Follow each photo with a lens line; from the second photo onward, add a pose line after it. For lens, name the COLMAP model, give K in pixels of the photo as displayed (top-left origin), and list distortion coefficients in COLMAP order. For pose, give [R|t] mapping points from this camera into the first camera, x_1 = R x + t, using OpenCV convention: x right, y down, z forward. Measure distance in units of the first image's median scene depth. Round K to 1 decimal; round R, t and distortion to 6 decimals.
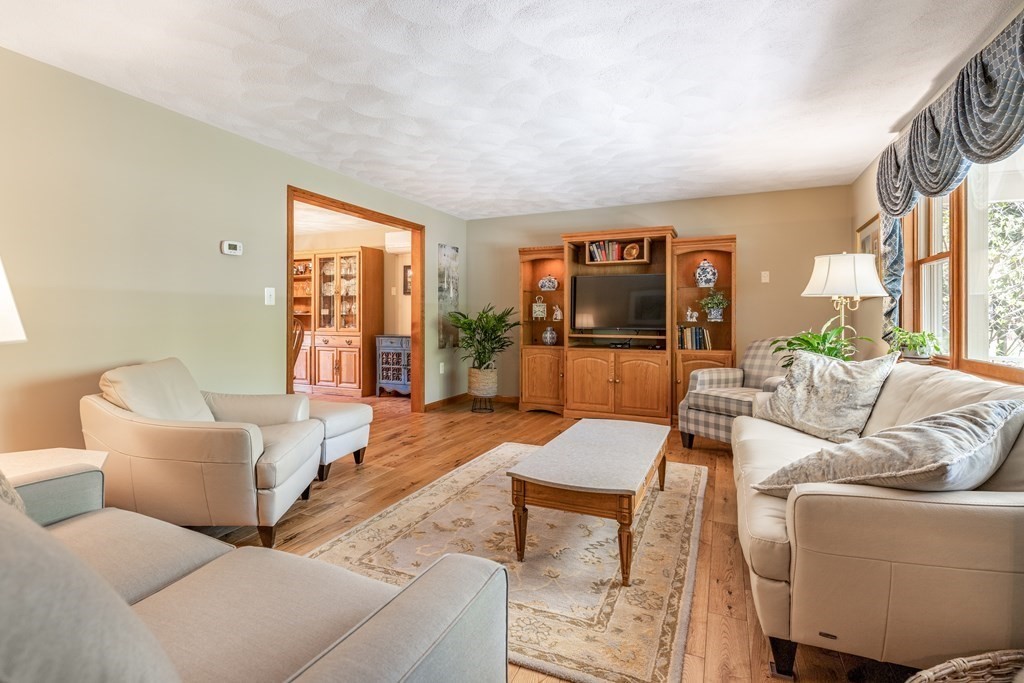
lens RADIAL K [[496.1, 0, 507.9], [0, 496.1, 334.8], [0, 0, 1]] dist [0.015122, -0.000501]
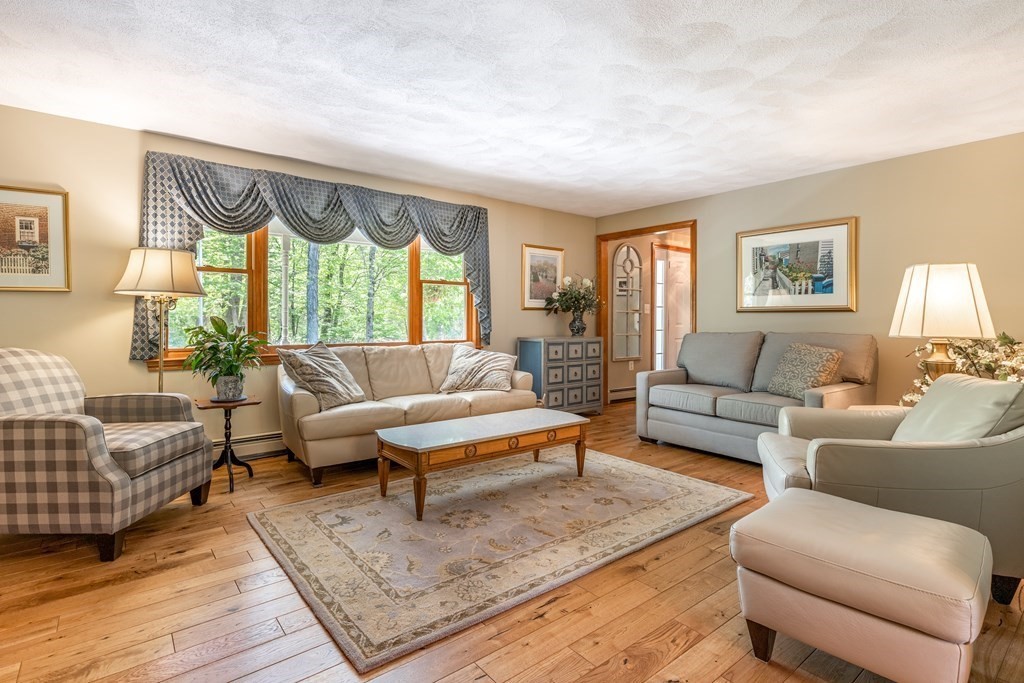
lens RADIAL K [[496.1, 0, 505.6], [0, 496.1, 330.8], [0, 0, 1]] dist [0.015122, -0.000501]
pose [[-0.877858, -0.010383, 0.478808, -0.432754], [-0.000268, 0.999775, 0.021189, -0.027184], [-0.478920, 0.018473, -0.877664, 2.100655]]
